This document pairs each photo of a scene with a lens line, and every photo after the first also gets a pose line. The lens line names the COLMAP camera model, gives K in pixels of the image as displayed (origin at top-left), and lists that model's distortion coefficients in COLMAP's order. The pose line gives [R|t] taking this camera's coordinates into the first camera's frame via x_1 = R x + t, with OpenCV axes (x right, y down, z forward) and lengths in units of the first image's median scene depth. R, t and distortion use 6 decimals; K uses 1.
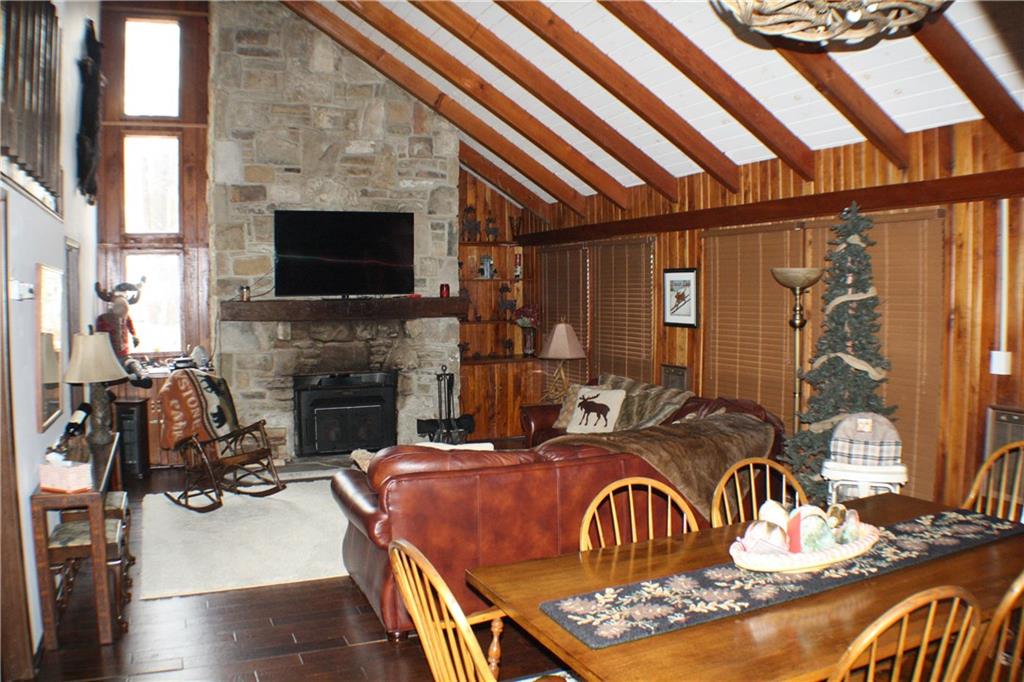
lens RADIAL K [[820.9, 0, 512.0], [0, 820.9, 341.0], [0, 0, 1]] dist [-0.231441, 0.097221]
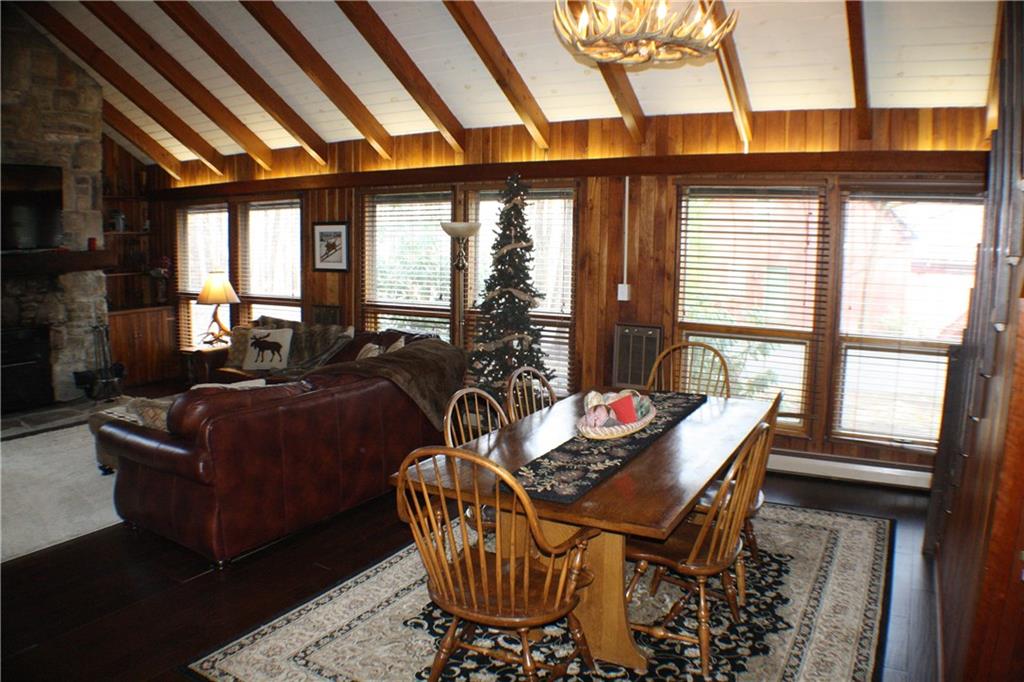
lens RADIAL K [[718.2, 0, 512.0], [0, 718.2, 341.0], [0, 0, 1]] dist [-0.217315, 0.076159]
pose [[0.803870, -0.069562, 0.590723, -0.170754], [0.023423, 0.996070, 0.085421, 0.000508], [-0.594344, -0.054831, 0.802340, 0.023931]]
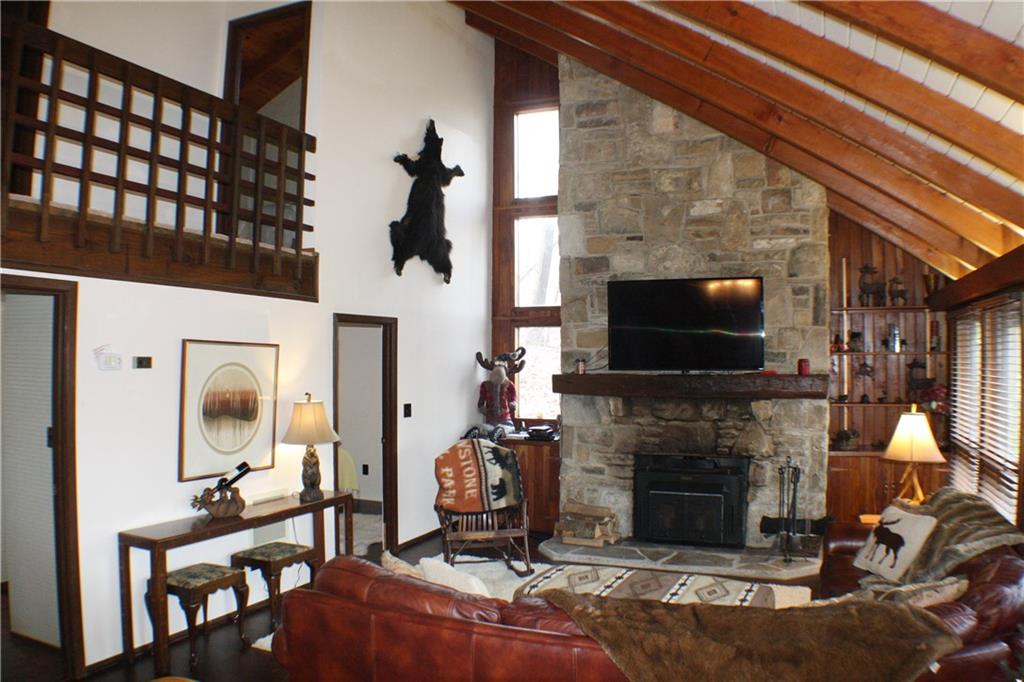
lens RADIAL K [[760.7, 0, 512.0], [0, 760.7, 341.0], [0, 0, 1]] dist [-0.233661, 0.094208]
pose [[0.686505, -0.006809, -0.727093, 0.282992], [-0.051439, 0.996996, -0.057904, -0.031412], [0.725303, 0.077152, 0.684093, 0.286399]]
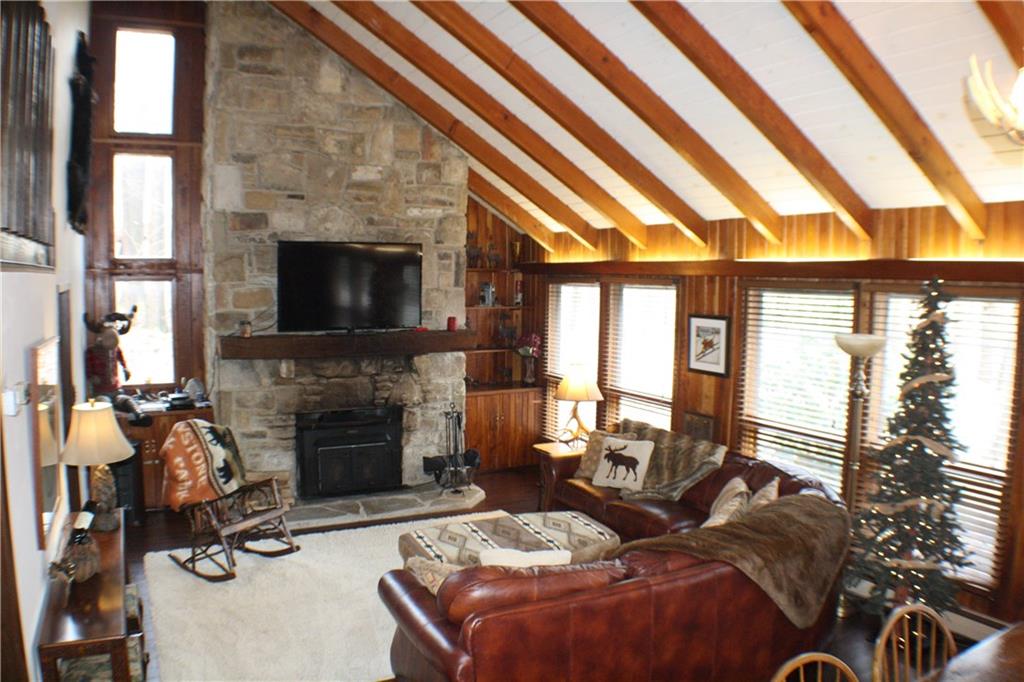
lens RADIAL K [[760.7, 0, 512.0], [0, 760.7, 341.0], [0, 0, 1]] dist [-0.233661, 0.094208]
pose [[0.997411, 0.011871, 0.070926, -0.081236], [-0.013313, 0.999713, 0.019896, -0.065052], [-0.070670, -0.020789, 0.997283, 0.109247]]
